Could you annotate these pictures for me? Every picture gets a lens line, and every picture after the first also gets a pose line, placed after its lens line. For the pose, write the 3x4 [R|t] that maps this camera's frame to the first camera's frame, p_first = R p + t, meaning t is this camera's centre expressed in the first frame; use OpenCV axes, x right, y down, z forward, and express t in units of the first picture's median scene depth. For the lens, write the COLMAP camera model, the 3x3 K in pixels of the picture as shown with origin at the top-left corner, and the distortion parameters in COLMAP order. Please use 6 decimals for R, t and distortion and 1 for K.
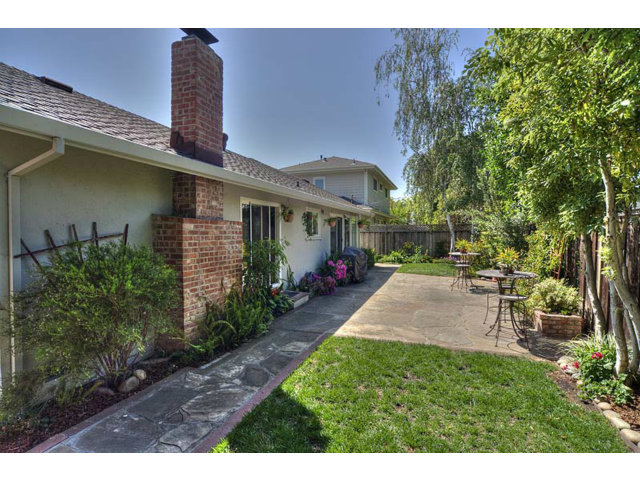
lens RADIAL K [[337.1, 0, 320.0], [0, 337.1, 240.0], [0, 0, 1]] dist [-0.020276, -0.000155]
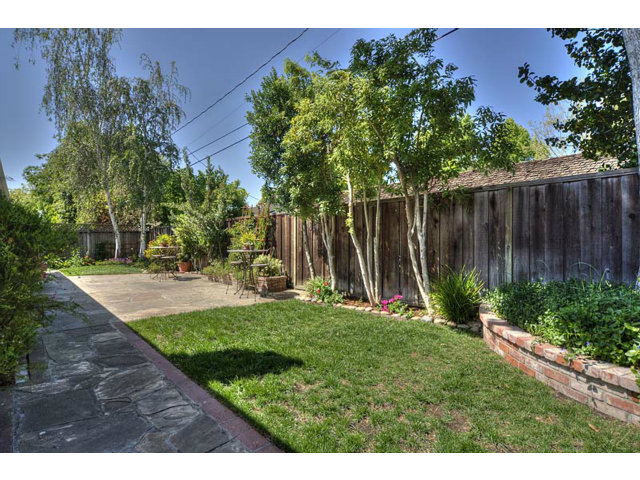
lens RADIAL K [[337.1, 0, 320.0], [0, 337.1, 240.0], [0, 0, 1]] dist [-0.020276, -0.000155]
pose [[0.482564, -0.001014, 0.875860, -0.268665], [0.026828, 0.999547, -0.013624, 0.044172], [-0.875450, 0.030072, 0.482373, 0.043106]]
